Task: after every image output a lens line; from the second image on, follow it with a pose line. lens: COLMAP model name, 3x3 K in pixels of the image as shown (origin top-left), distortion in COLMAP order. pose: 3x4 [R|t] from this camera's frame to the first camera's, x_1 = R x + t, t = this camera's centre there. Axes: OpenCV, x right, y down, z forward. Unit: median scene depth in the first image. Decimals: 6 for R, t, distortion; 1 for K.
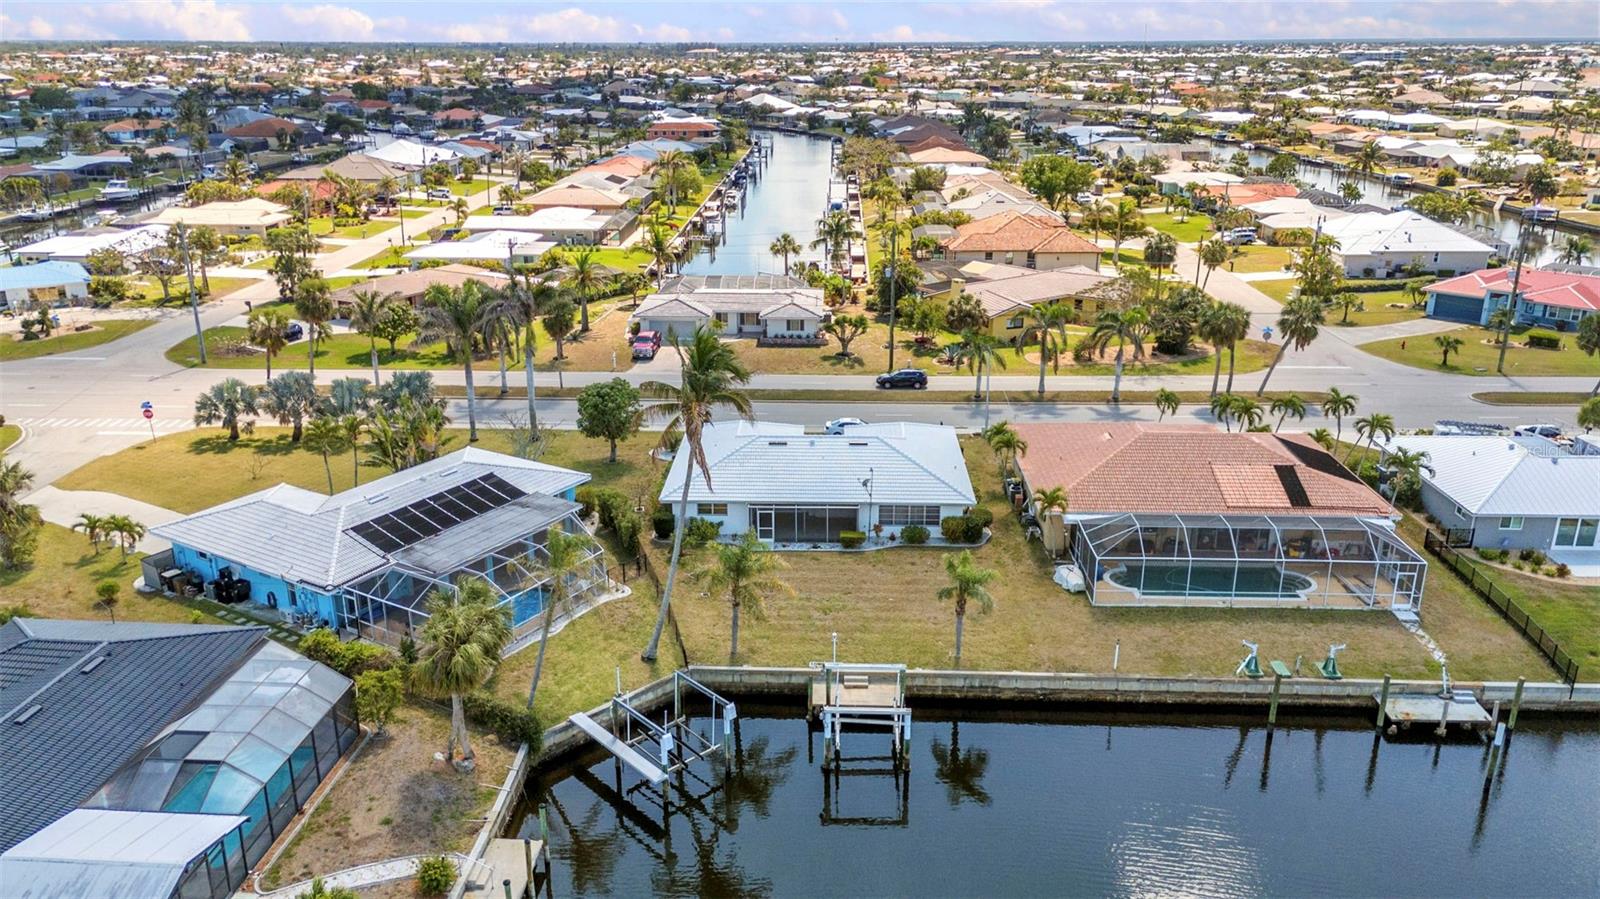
lens RADIAL K [[1170.3, 0, 800.0], [0, 1170.3, 449.5], [0, 0, 1]] dist [0.070808, -0.064423]
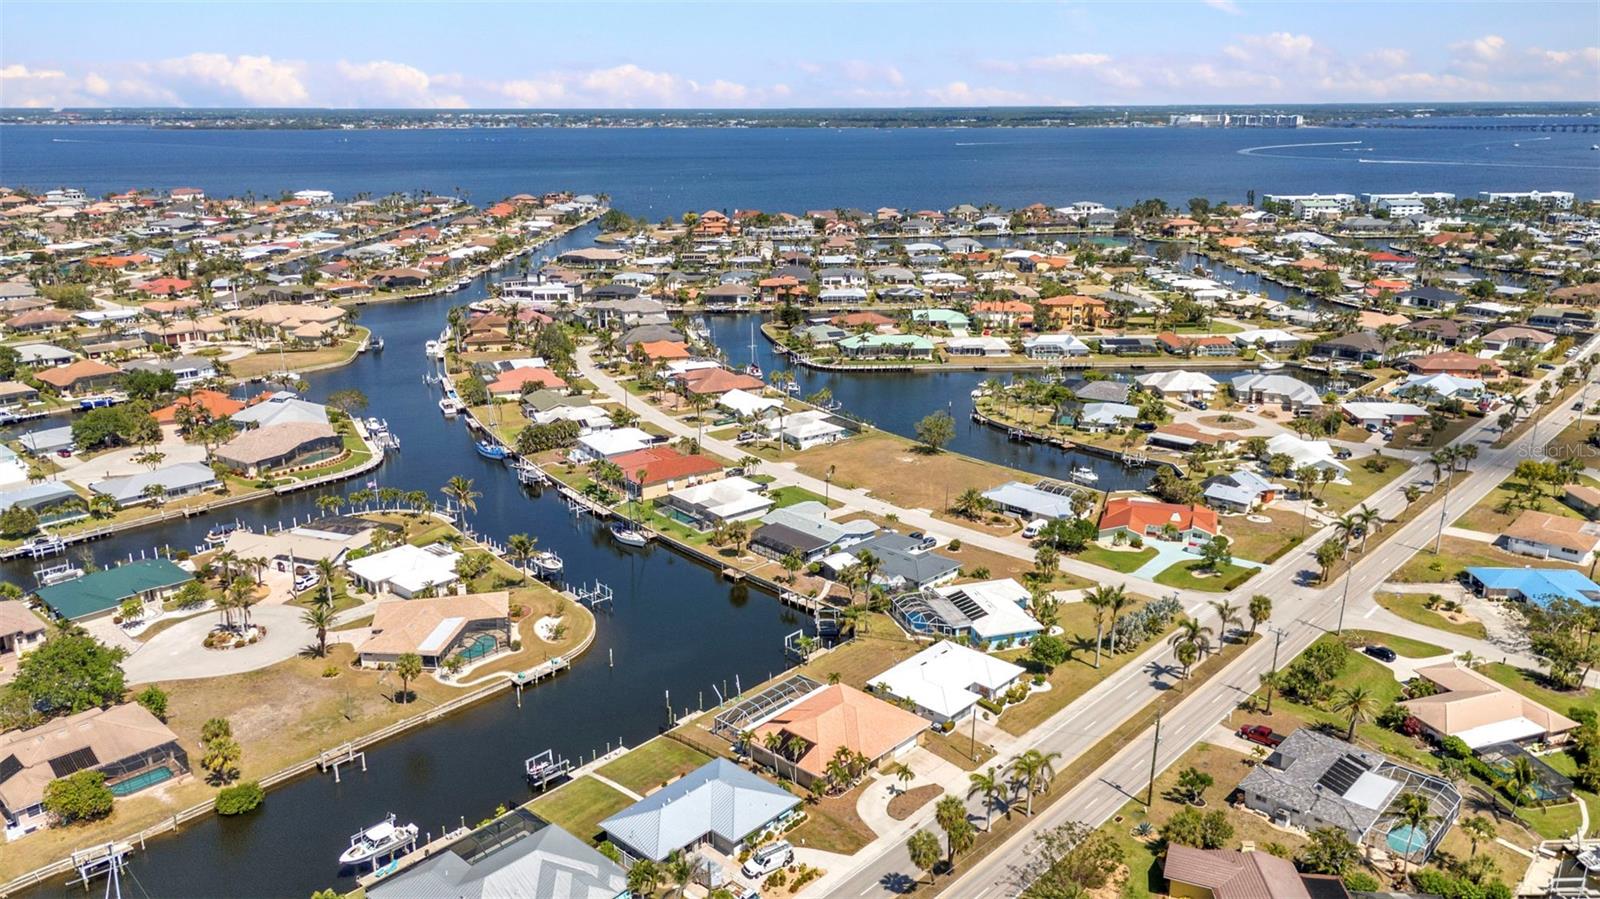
lens RADIAL K [[1170.3, 0, 800.0], [0, 1170.3, 449.5], [0, 0, 1]] dist [0.070808, -0.064423]
pose [[-0.654874, 0.216048, -0.724198, 1.959014], [-0.241600, 0.848130, 0.471493, -1.525878], [0.716079, 0.483734, -0.503221, 1.963666]]
